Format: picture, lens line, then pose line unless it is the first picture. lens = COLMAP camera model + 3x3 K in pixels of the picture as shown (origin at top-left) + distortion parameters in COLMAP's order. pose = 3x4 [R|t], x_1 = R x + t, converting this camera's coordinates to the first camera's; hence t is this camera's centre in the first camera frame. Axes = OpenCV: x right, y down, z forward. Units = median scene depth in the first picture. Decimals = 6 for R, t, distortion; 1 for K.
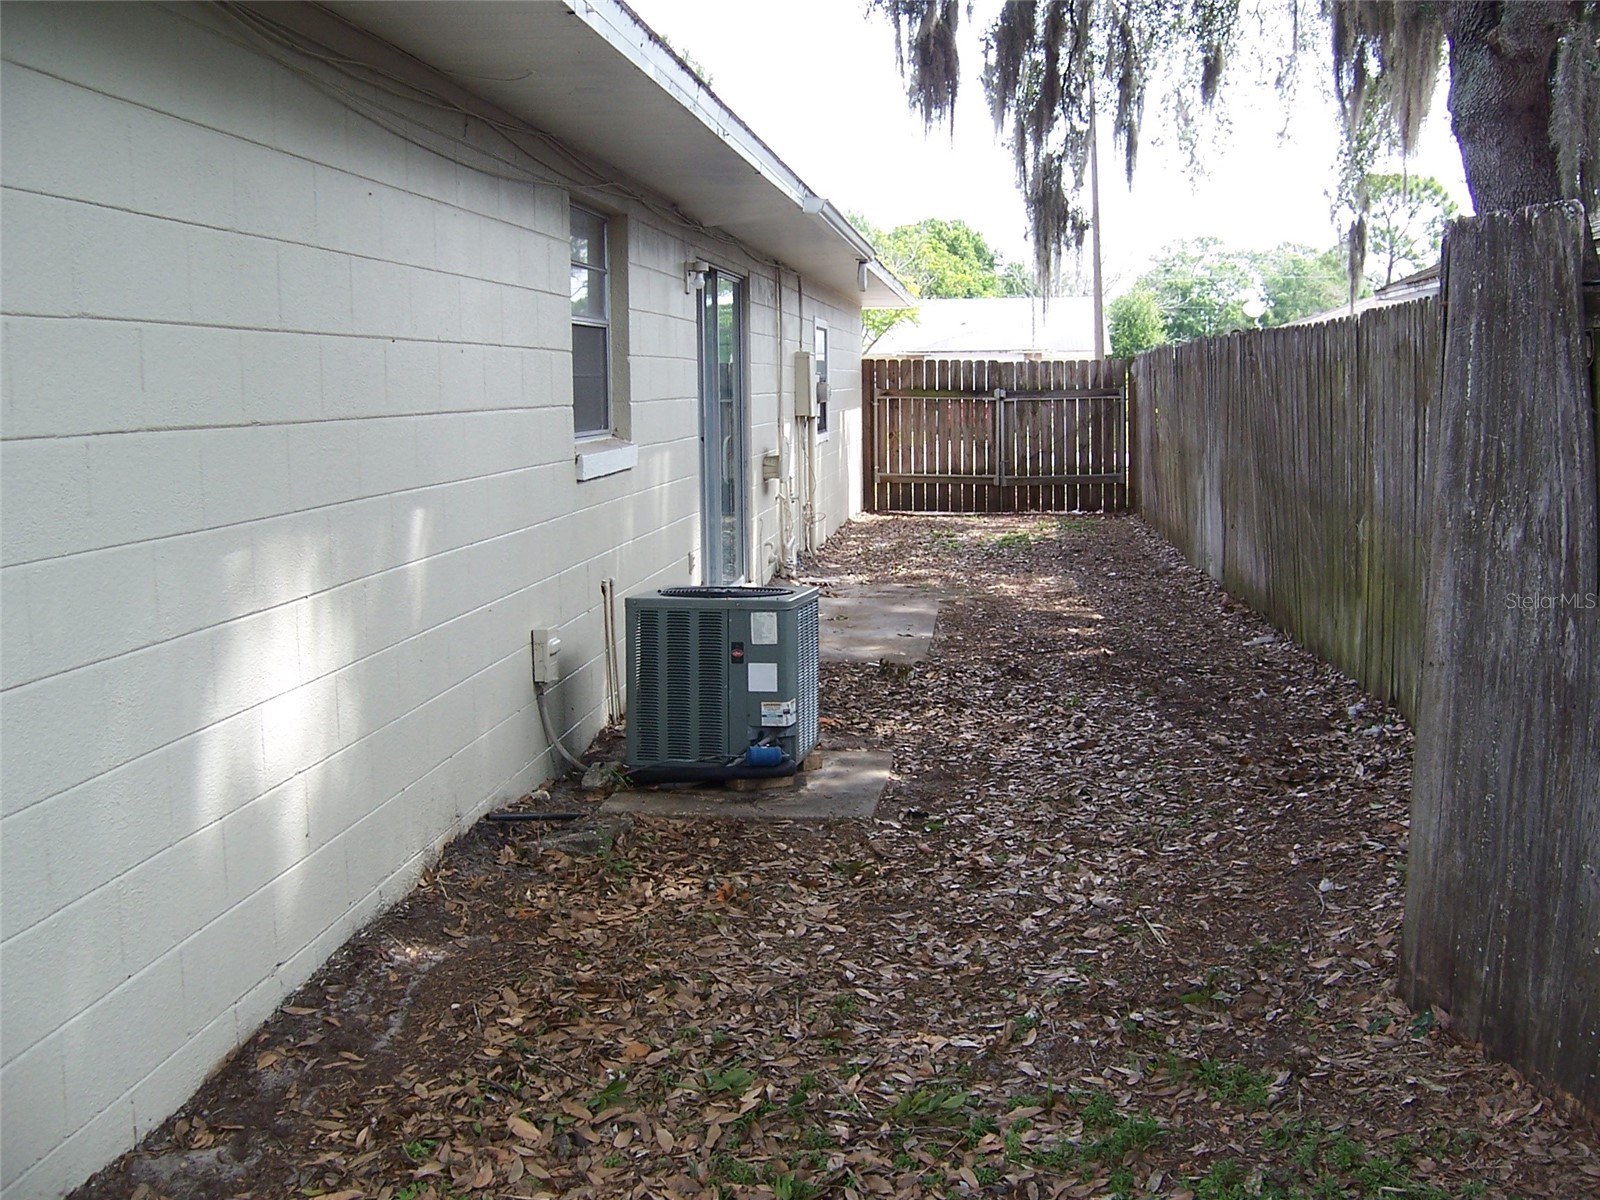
lens RADIAL K [[1530.1, 0, 800.0], [0, 1530.1, 600.0], [0, 0, 1]] dist [-0.083440, -0.004688]
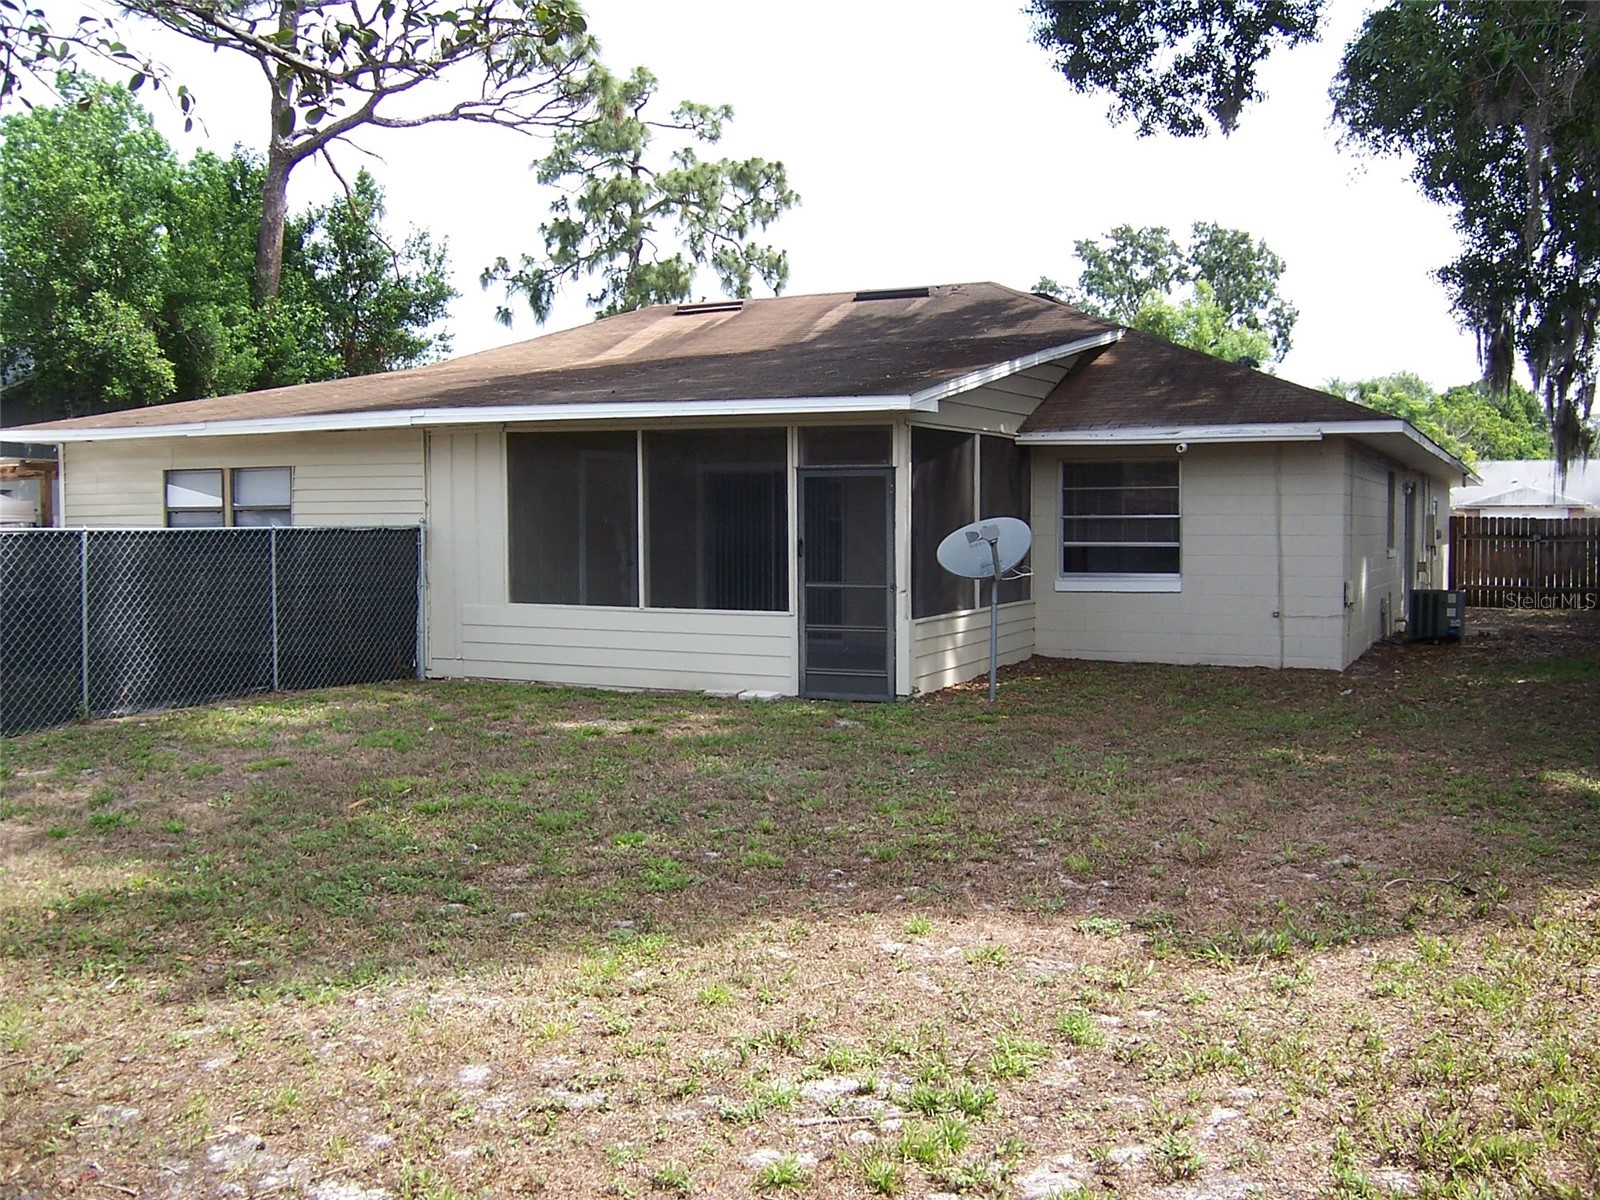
lens RADIAL K [[1530.1, 0, 800.0], [0, 1530.1, 600.0], [0, 0, 1]] dist [-0.083440, -0.004688]
pose [[0.943436, 0.026973, -0.330457, -0.092046], [-0.057790, 0.994806, -0.083788, 0.125334], [0.326481, 0.098146, 0.940095, -0.857102]]
